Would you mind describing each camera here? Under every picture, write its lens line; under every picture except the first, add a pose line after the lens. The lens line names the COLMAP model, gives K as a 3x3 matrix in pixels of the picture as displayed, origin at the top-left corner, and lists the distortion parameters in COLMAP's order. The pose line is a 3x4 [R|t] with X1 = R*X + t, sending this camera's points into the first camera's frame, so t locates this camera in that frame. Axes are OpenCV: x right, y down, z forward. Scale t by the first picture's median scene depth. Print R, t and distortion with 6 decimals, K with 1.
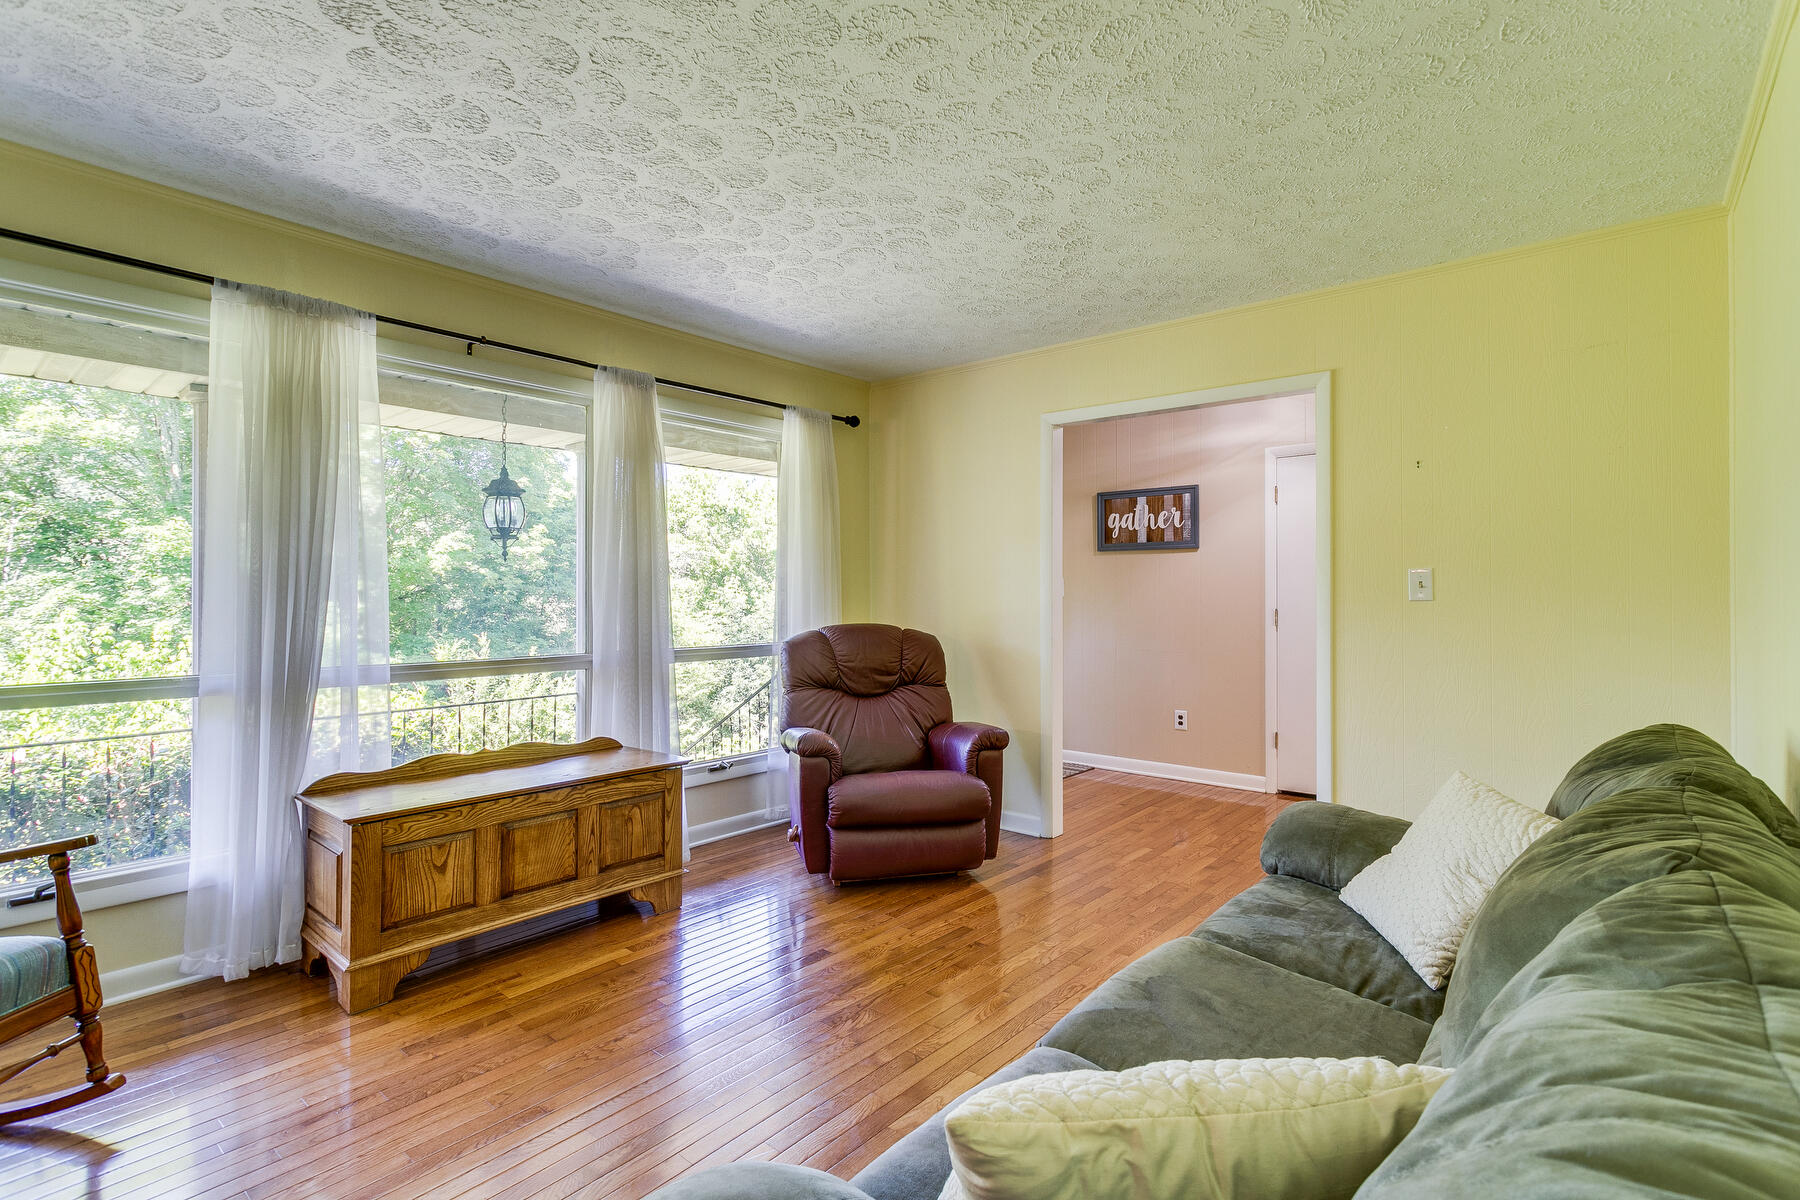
lens RADIAL K [[851.6, 0, 890.7], [0, 851.6, 598.1], [0, 0, 1]] dist [0.005289, 0.000364]
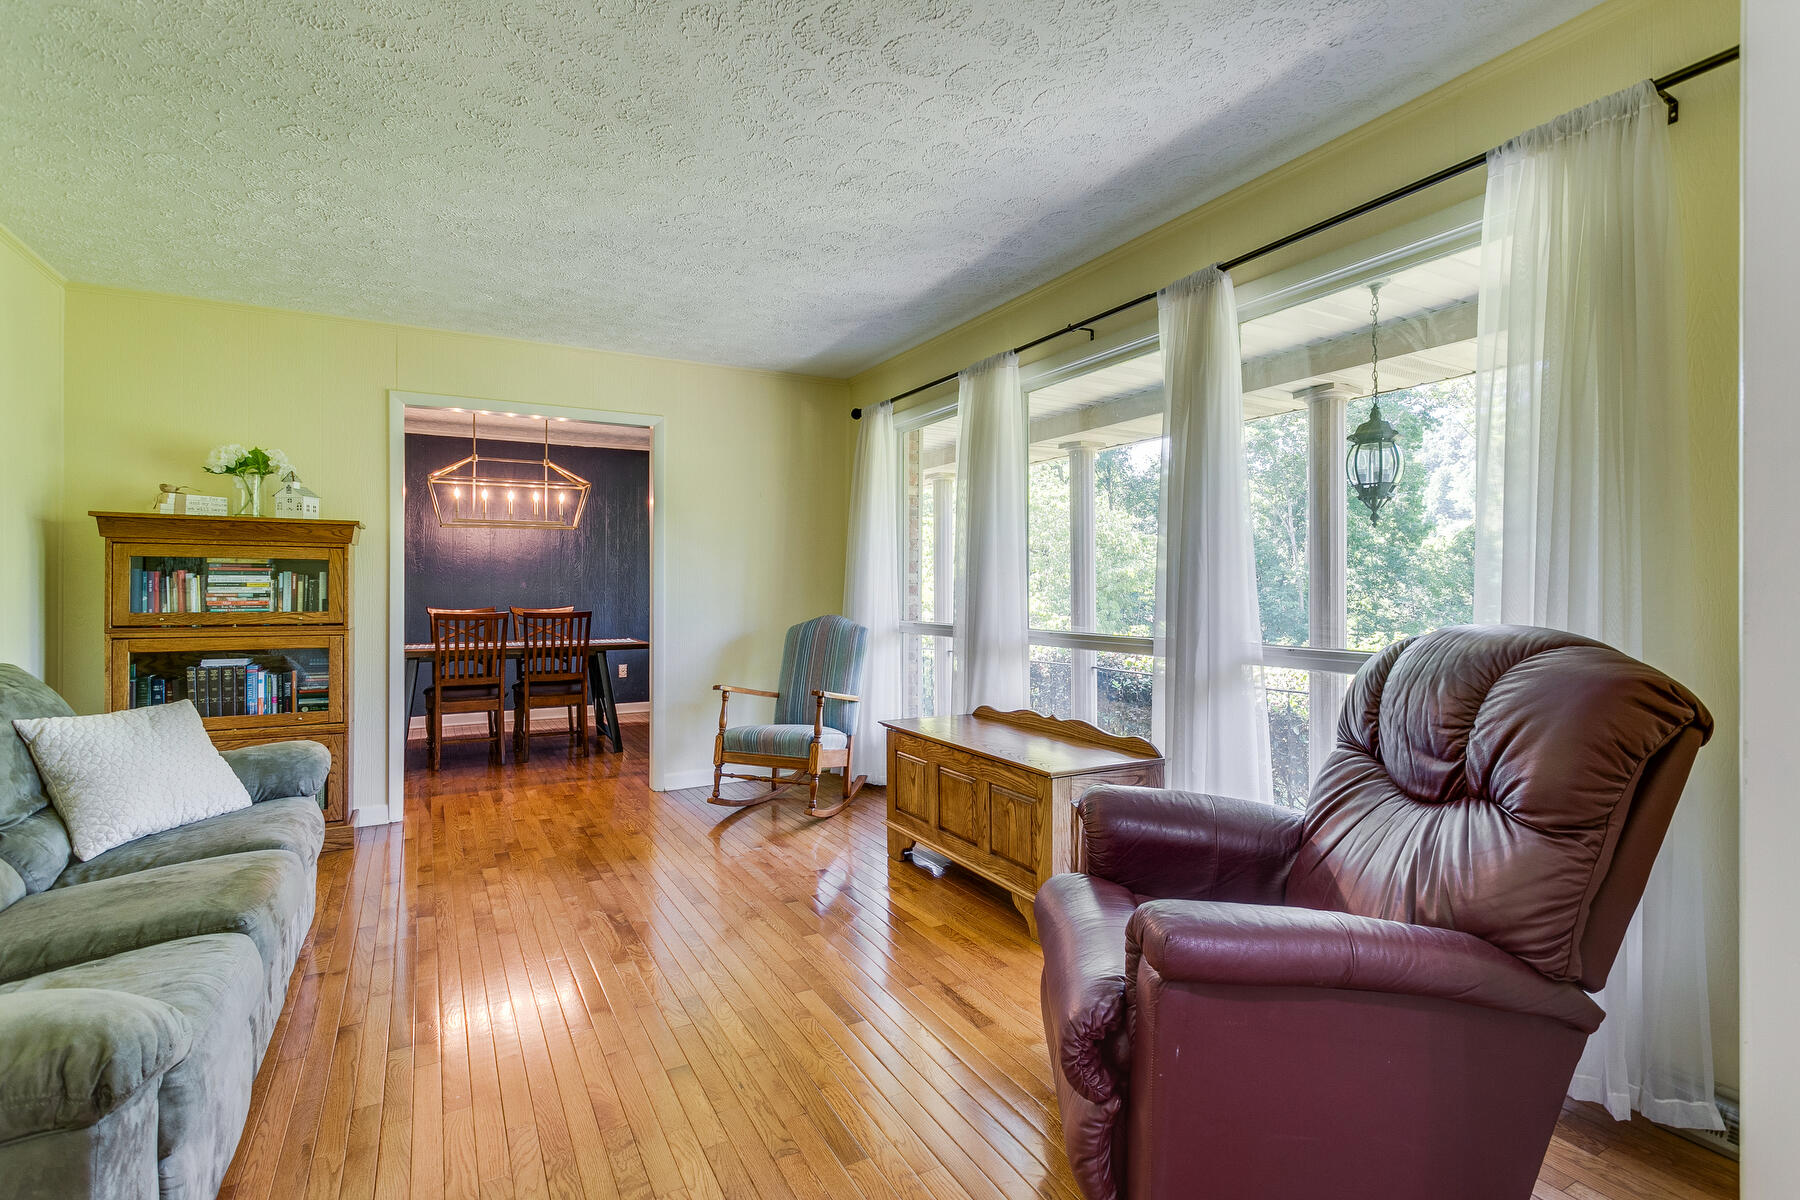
lens RADIAL K [[851.6, 0, 890.4], [0, 851.6, 591.3], [0, 0, 1]] dist [0.005289, 0.000364]
pose [[-0.352283, 0.000424, -0.935894, 0.622651], [-0.002697, 0.999995, 0.001468, 0.020875], [0.935890, 0.003041, -0.352280, 1.253566]]
